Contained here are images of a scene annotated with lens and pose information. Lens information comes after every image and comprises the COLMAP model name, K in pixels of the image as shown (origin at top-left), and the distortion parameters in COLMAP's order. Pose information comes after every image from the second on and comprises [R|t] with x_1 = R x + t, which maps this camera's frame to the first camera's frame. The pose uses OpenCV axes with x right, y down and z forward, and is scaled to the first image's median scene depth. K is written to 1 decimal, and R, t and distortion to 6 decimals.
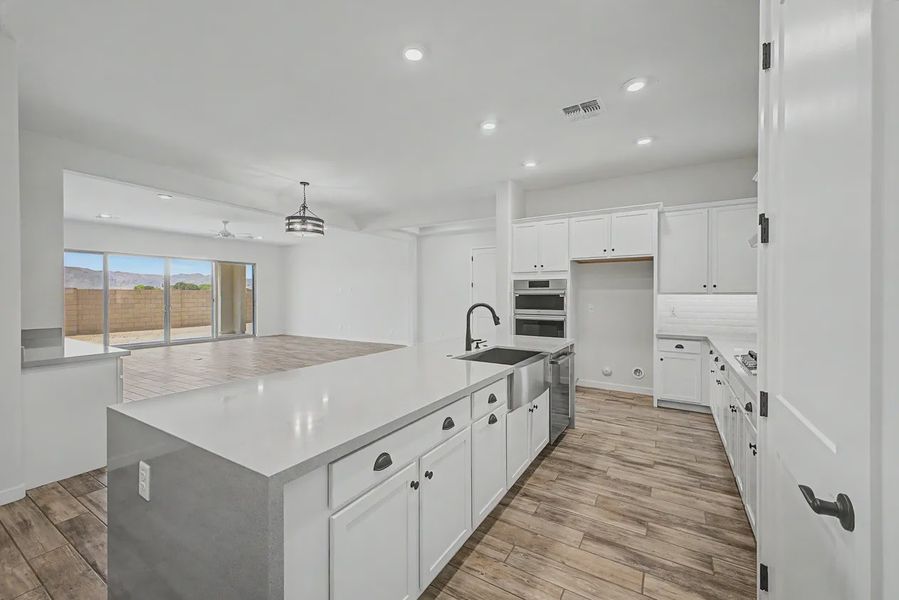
lens RADIAL K [[353.6, 0, 452.3], [0, 353.6, 296.9], [0, 0, 1]] dist [0.012899, -0.000201]
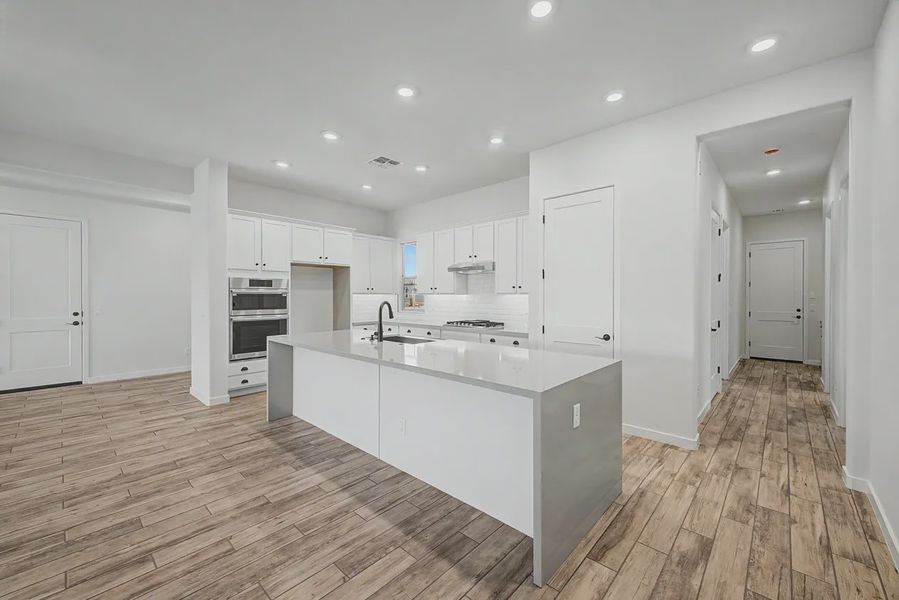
lens RADIAL K [[353.6, 0, 452.3], [0, 353.6, 296.9], [0, 0, 1]] dist [0.012899, -0.000201]
pose [[0.195216, -0.005647, 0.980744, -0.622860], [0.003272, 0.999982, 0.005107, -0.002166], [-0.980755, 0.002212, 0.195230, 0.309907]]
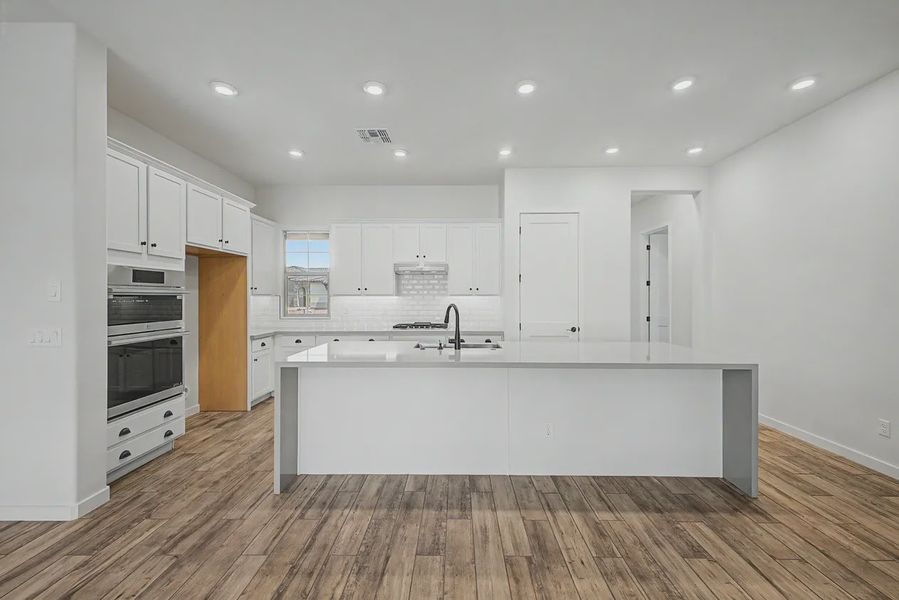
lens RADIAL K [[353.6, 0, 452.3], [0, 353.6, 296.9], [0, 0, 1]] dist [0.012899, -0.000201]
pose [[-0.501310, -0.001685, 0.865266, -0.494523], [0.002982, 0.999989, 0.003675, -0.005090], [-0.865263, 0.004423, -0.501299, 0.895697]]
